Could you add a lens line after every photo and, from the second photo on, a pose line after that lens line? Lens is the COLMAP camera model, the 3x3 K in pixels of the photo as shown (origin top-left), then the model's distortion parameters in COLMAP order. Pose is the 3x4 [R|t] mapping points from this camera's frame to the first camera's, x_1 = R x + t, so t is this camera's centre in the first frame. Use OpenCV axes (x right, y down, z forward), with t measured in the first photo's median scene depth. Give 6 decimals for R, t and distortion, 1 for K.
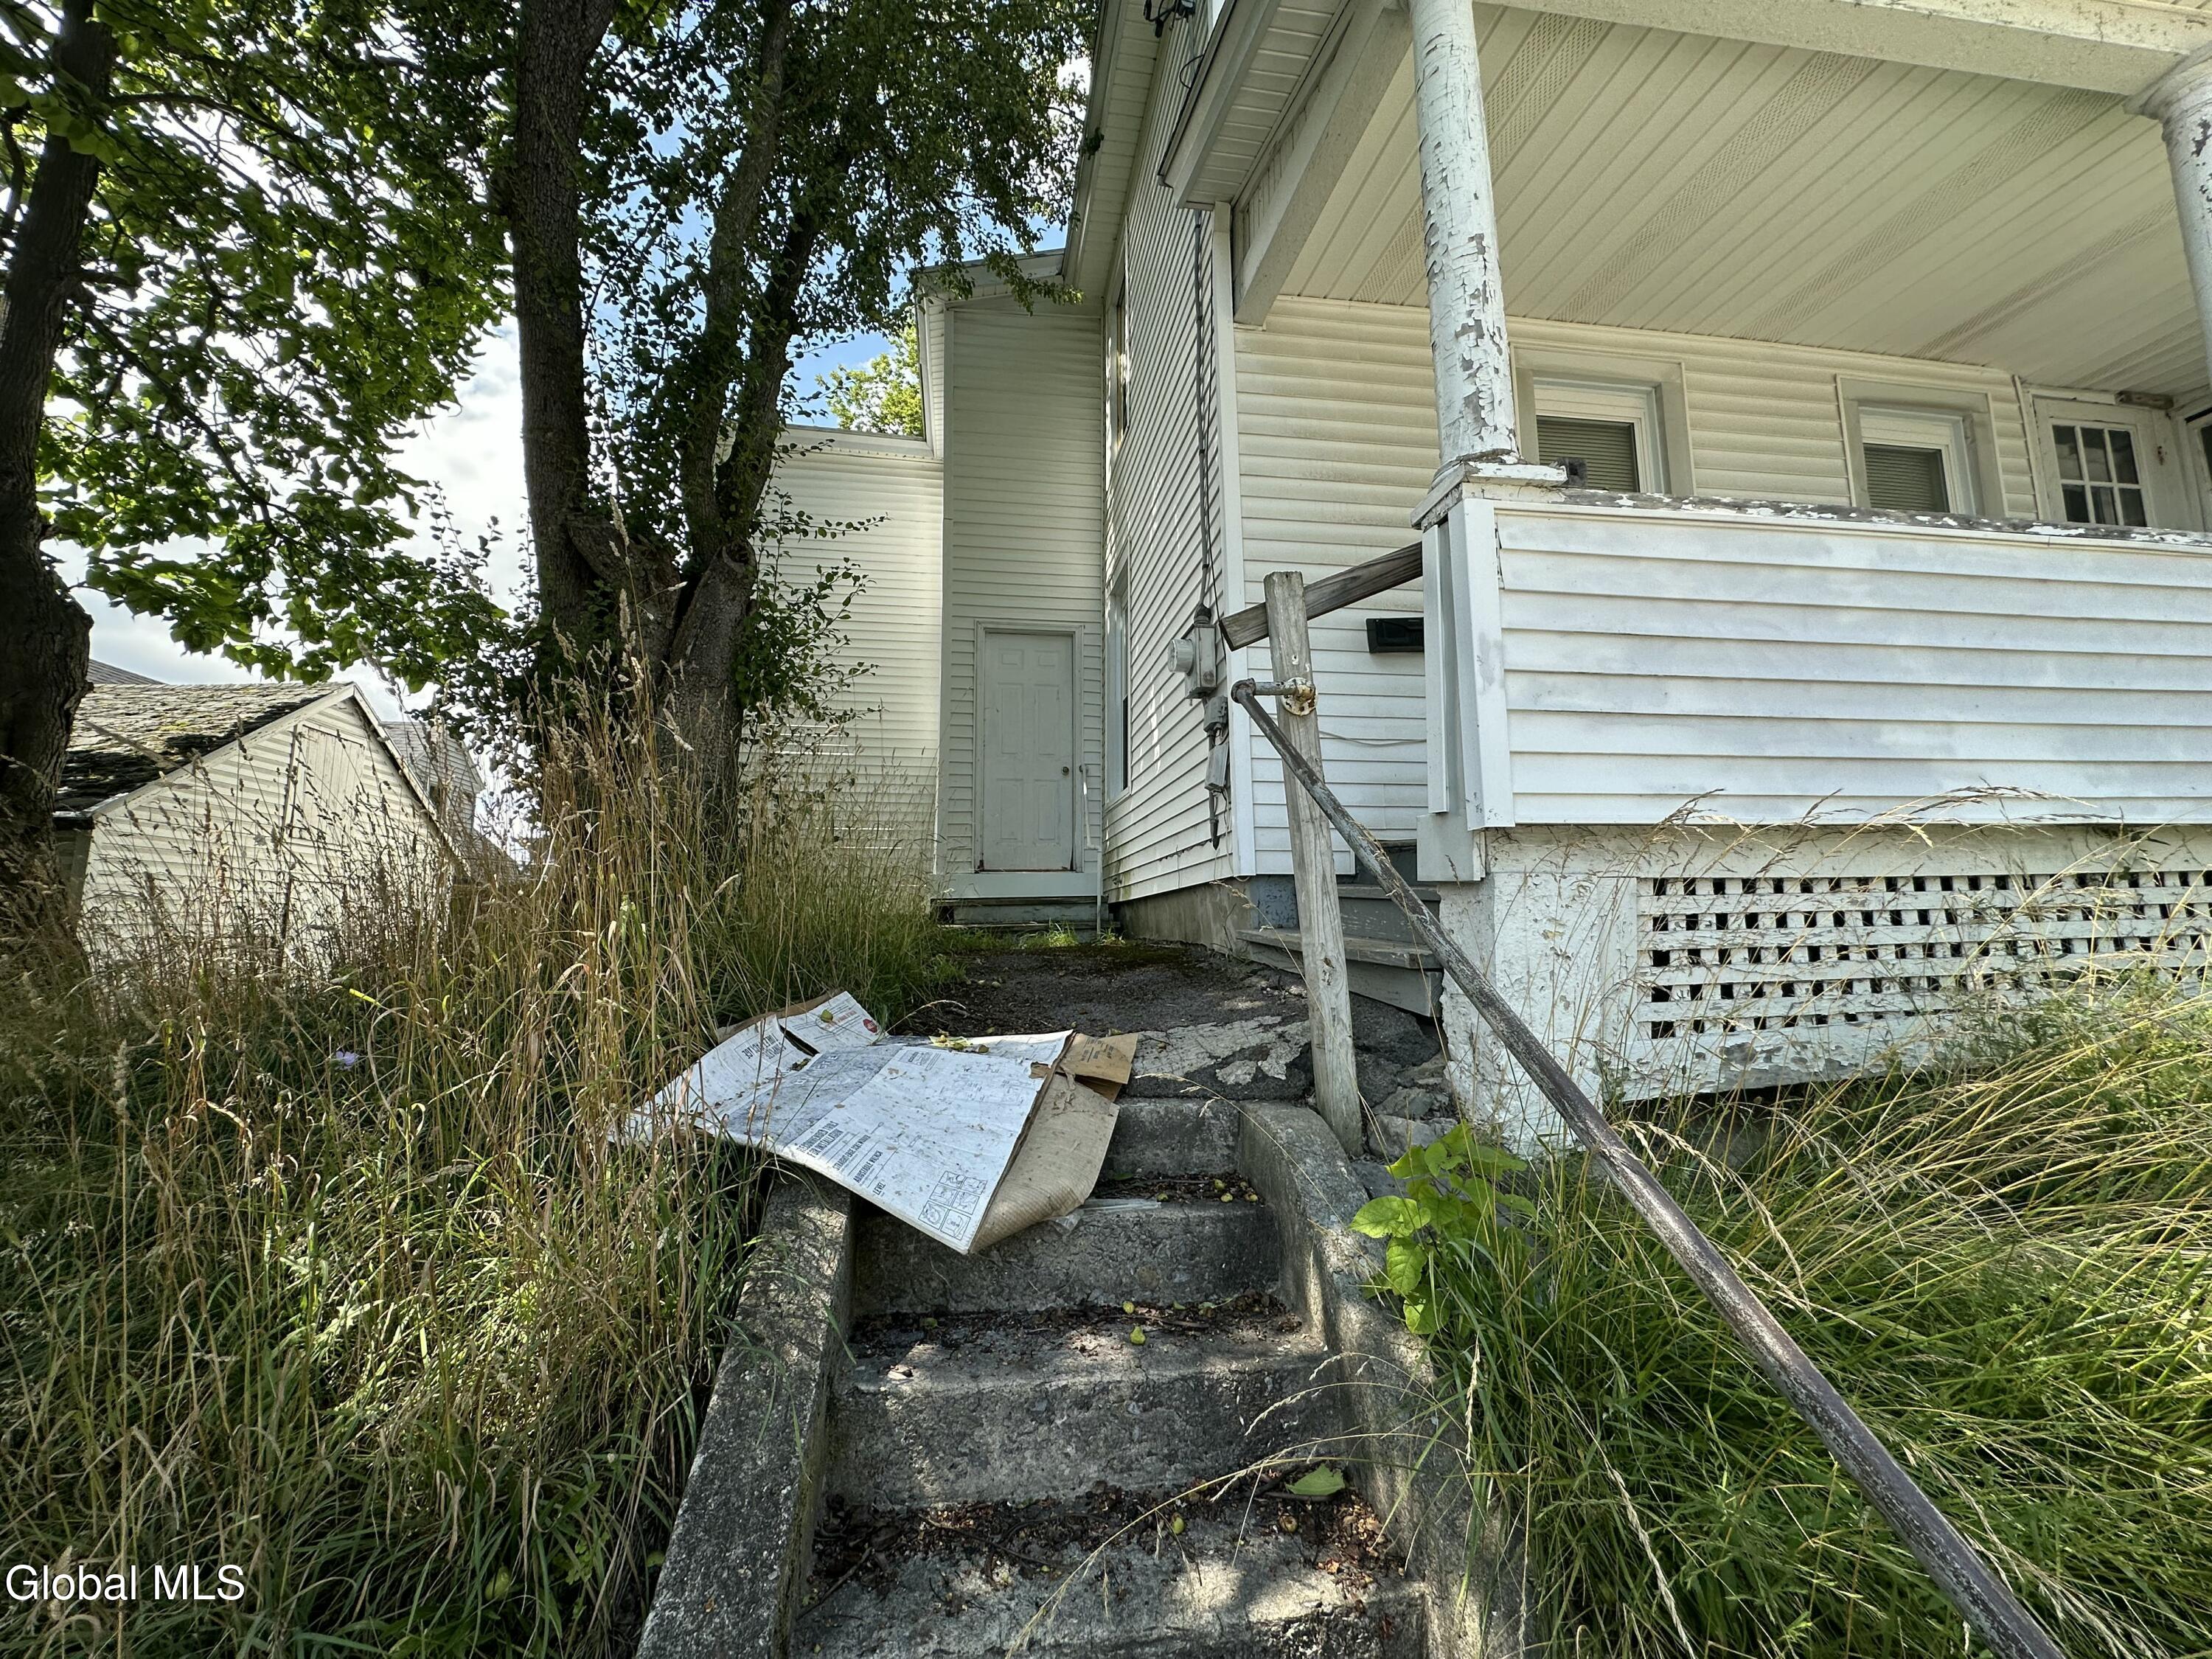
lens RADIAL K [[884.1, 0, 1100.2], [0, 884.1, 831.5], [0, 0, 1]] dist [-0.001737, 0.000641]
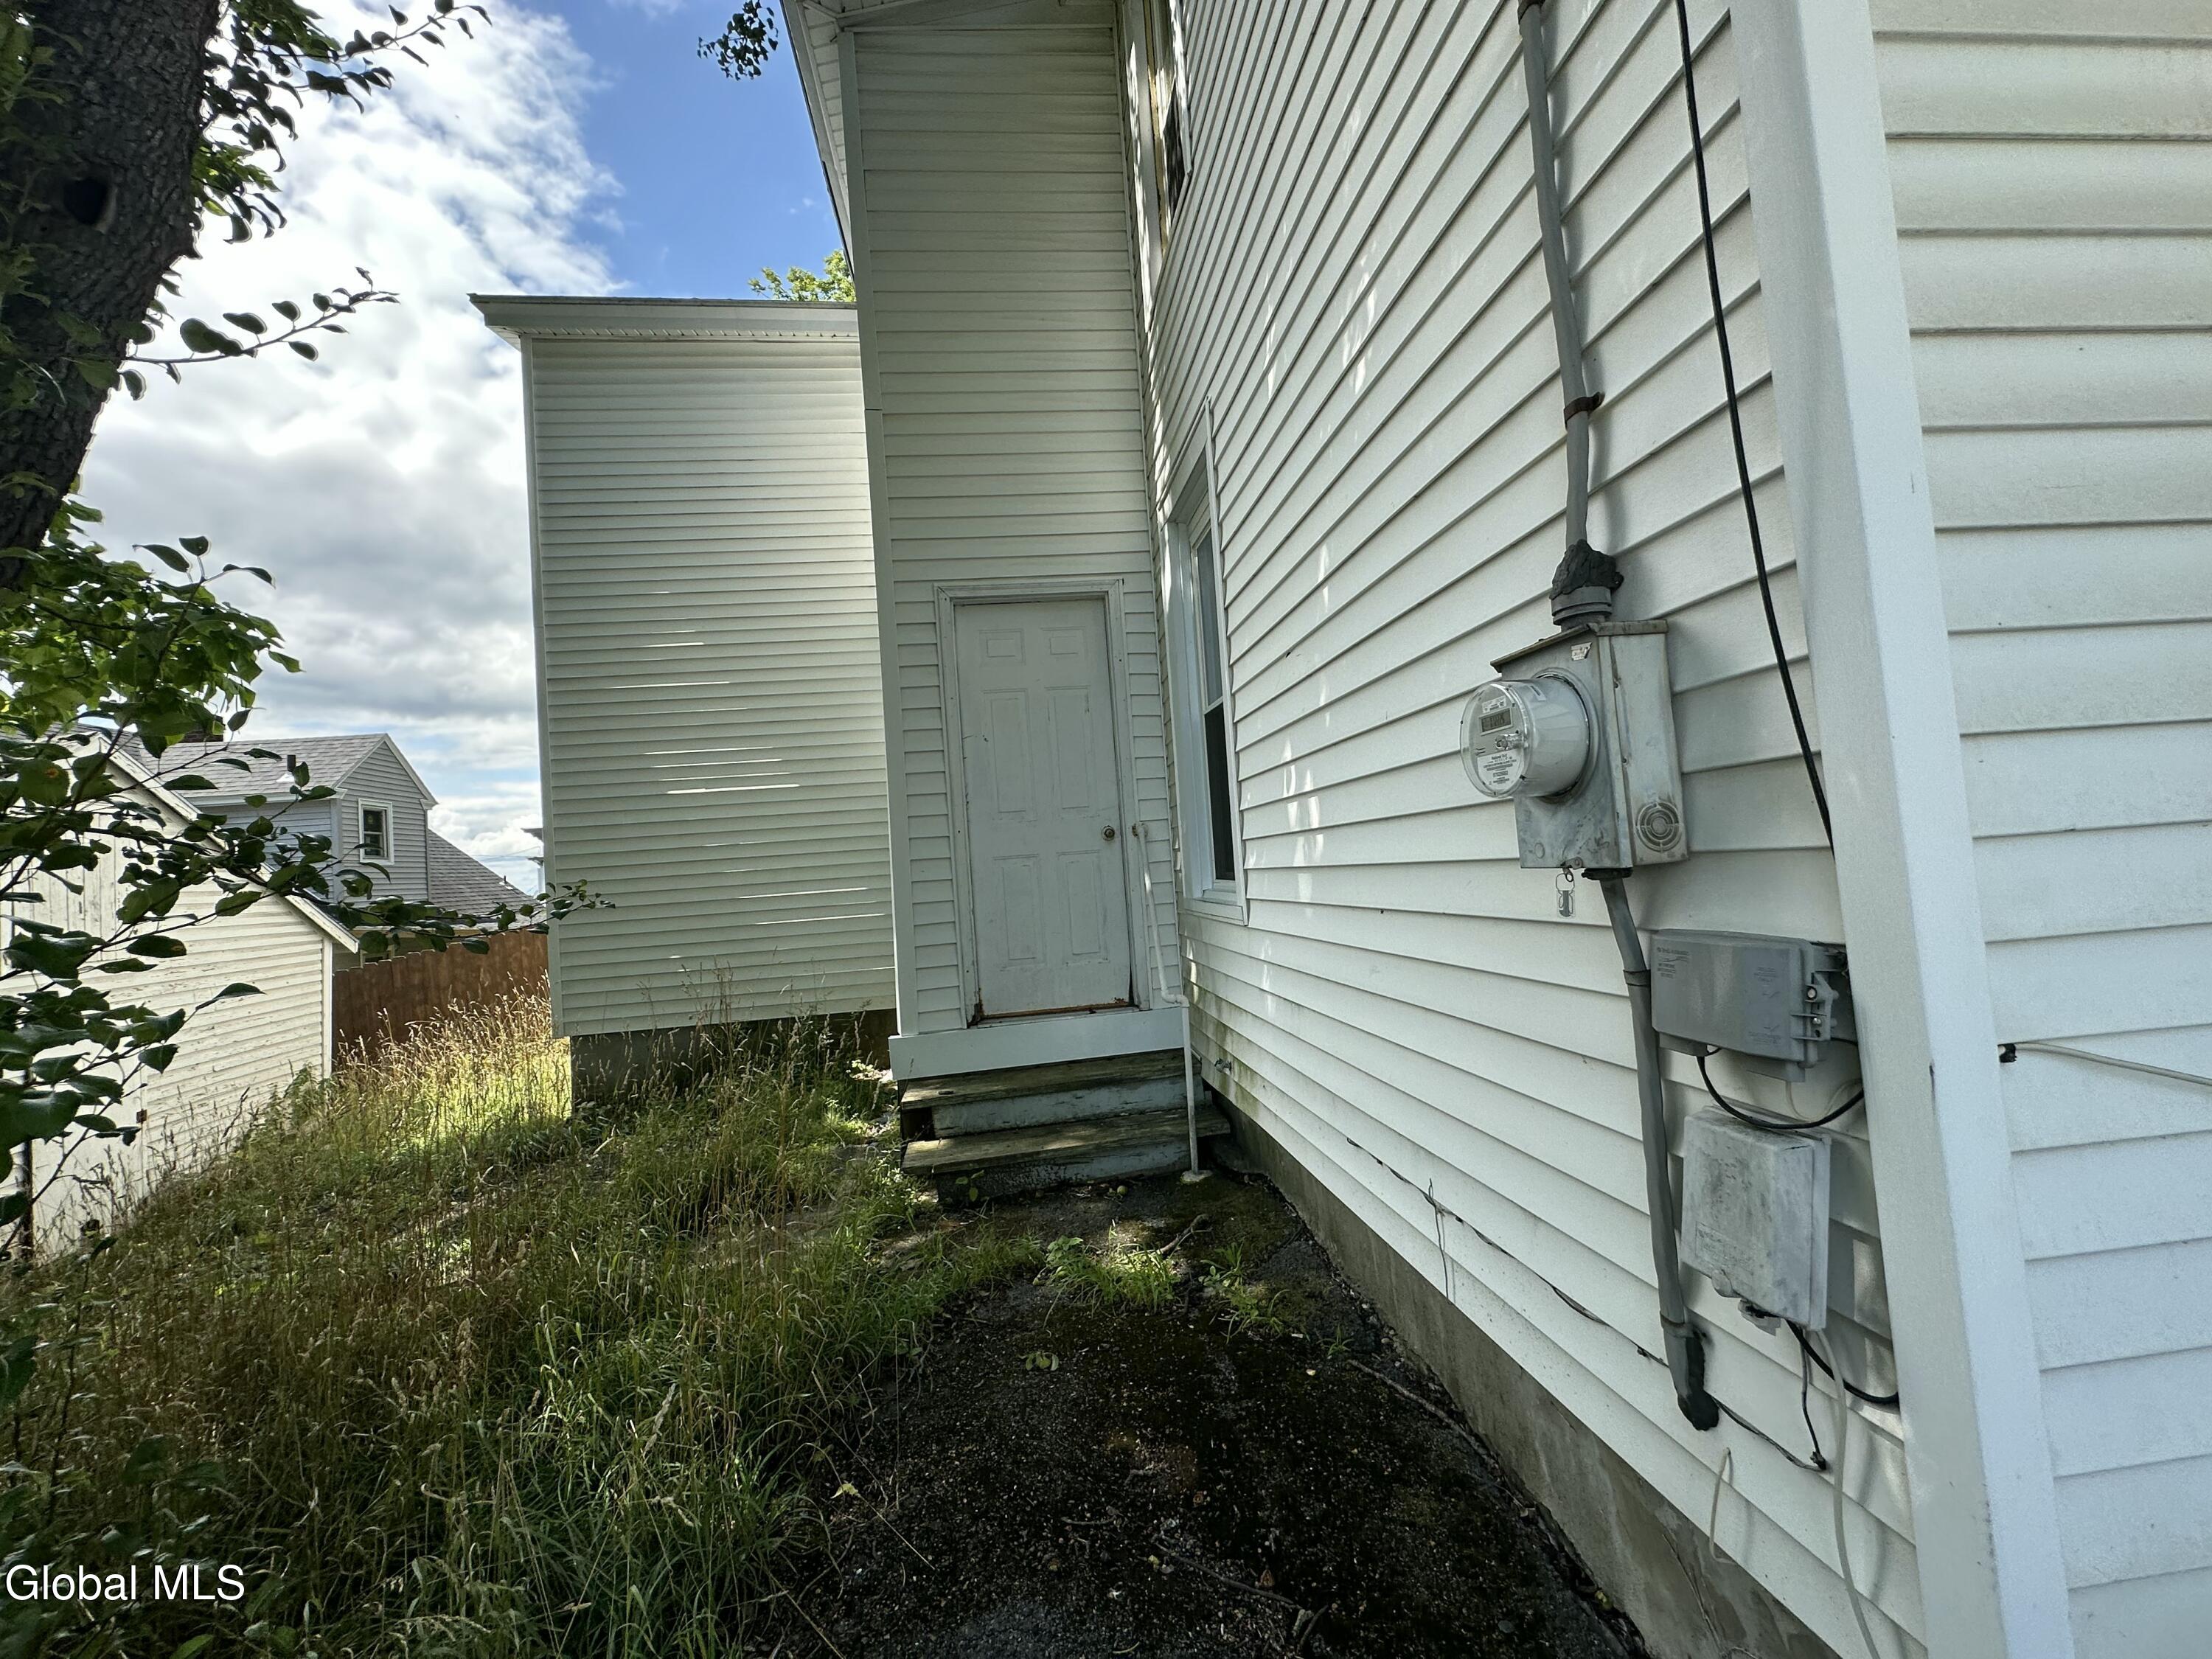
lens RADIAL K [[884.1, 0, 1100.2], [0, 884.1, 831.5], [0, 0, 1]] dist [-0.001737, 0.000641]
pose [[0.996789, -0.061755, -0.050976, -0.014136], [0.065687, 0.994671, 0.079460, -0.118623], [0.045797, -0.082554, 0.995534, 0.419939]]
